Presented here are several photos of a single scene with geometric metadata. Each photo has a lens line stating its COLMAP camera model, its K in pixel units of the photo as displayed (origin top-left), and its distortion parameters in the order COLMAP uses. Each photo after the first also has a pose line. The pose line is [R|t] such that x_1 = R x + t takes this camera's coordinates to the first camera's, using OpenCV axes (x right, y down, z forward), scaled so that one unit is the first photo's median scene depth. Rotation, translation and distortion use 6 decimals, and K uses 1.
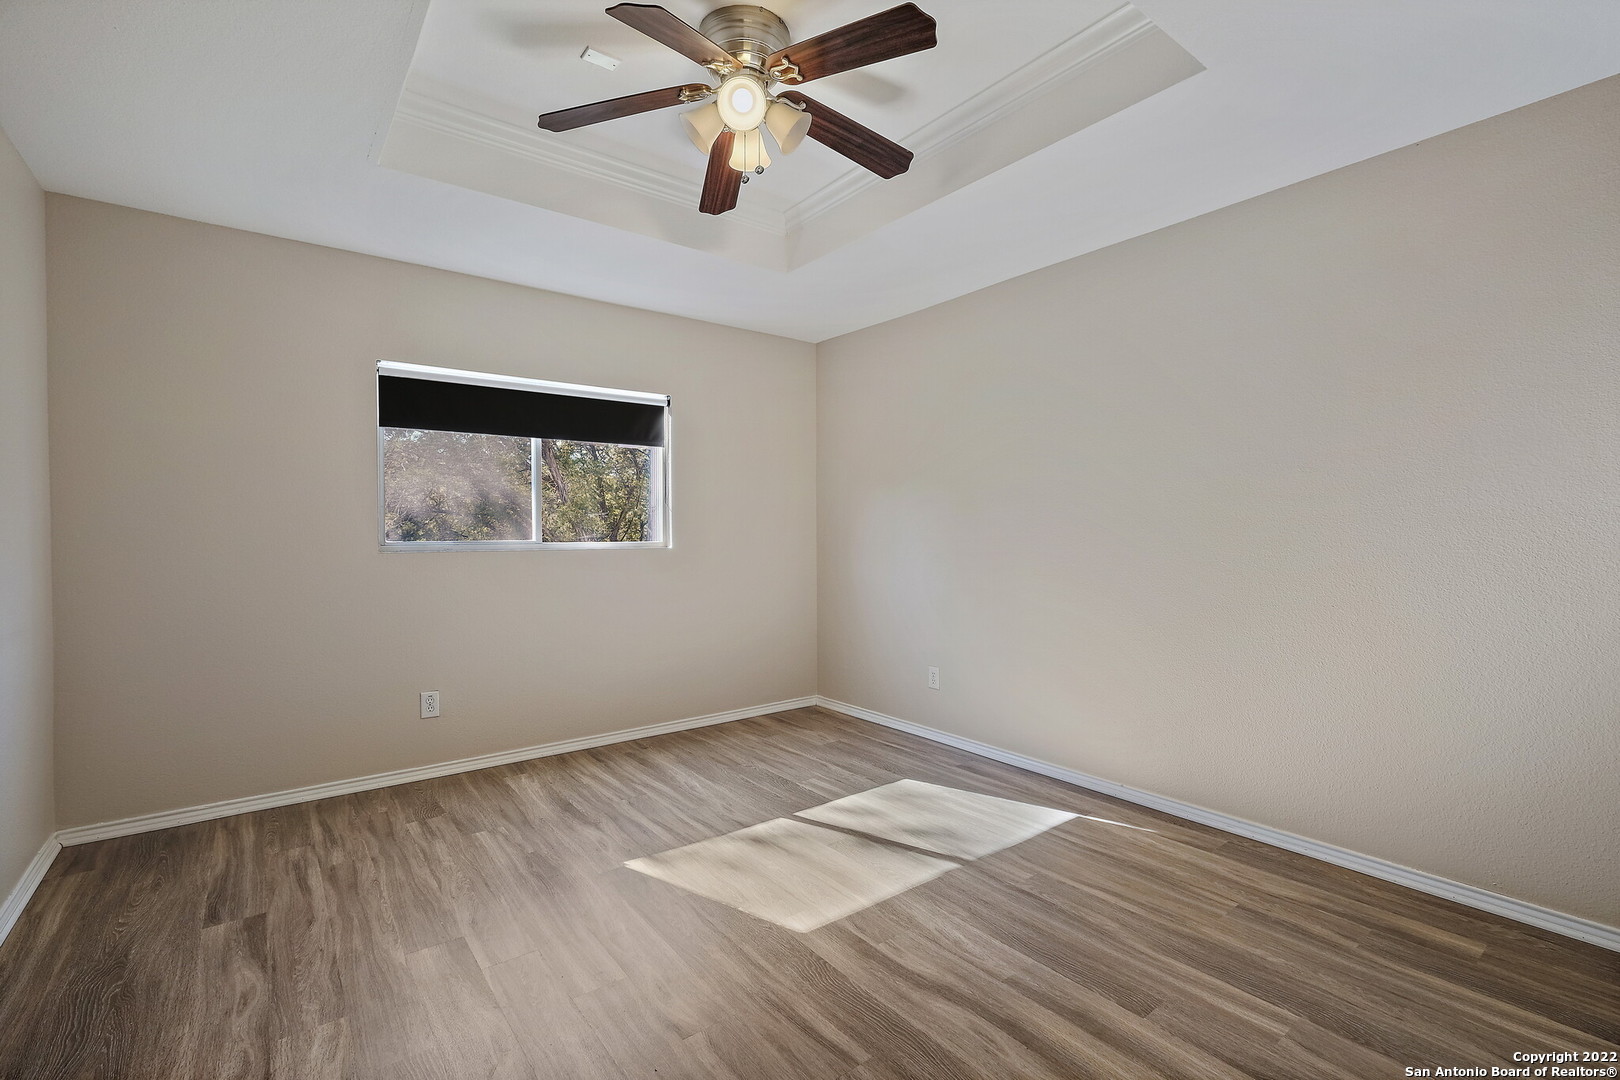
lens RADIAL K [[722.0, 0, 801.1], [0, 722.0, 534.3], [0, 0, 1]] dist [-0.001772, -0.000733]
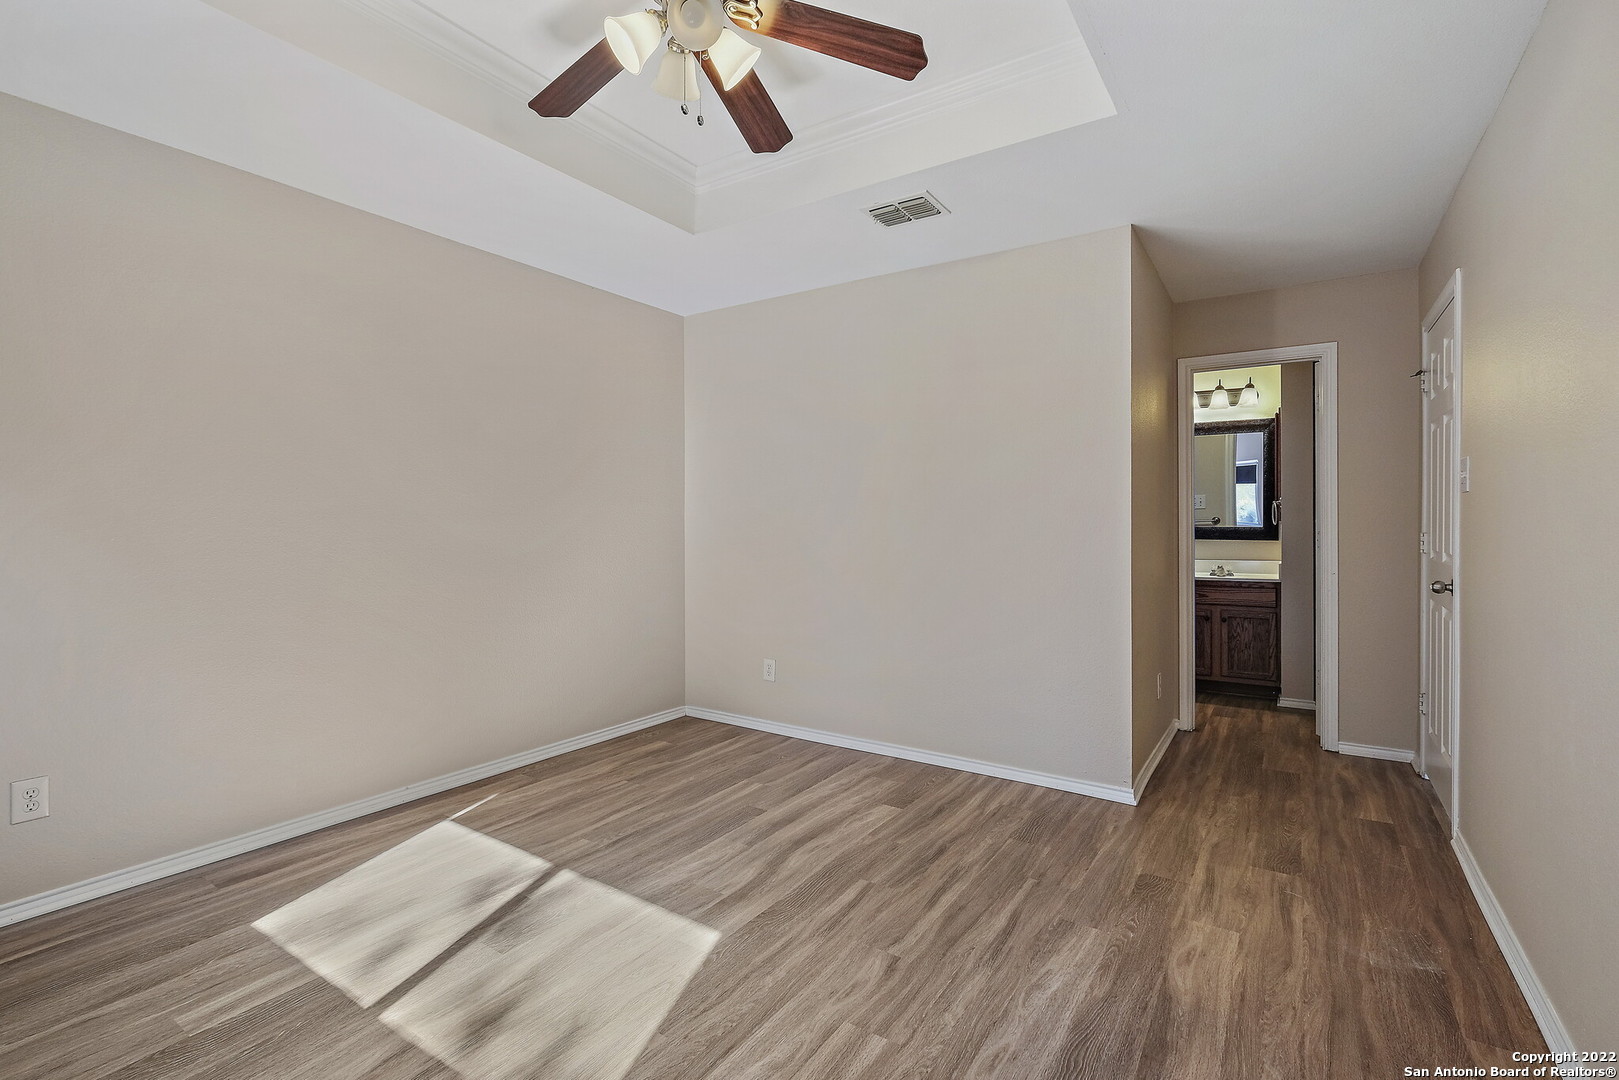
lens RADIAL K [[742.1, 0, 799.7], [0, 742.1, 526.1], [0, 0, 1]] dist [-0.016003, 0.000019]
pose [[-0.325856, -0.002340, 0.945417, -0.729701], [0.006915, 0.999964, 0.004858, -0.006597], [-0.945394, 0.008121, -0.325828, 0.902675]]
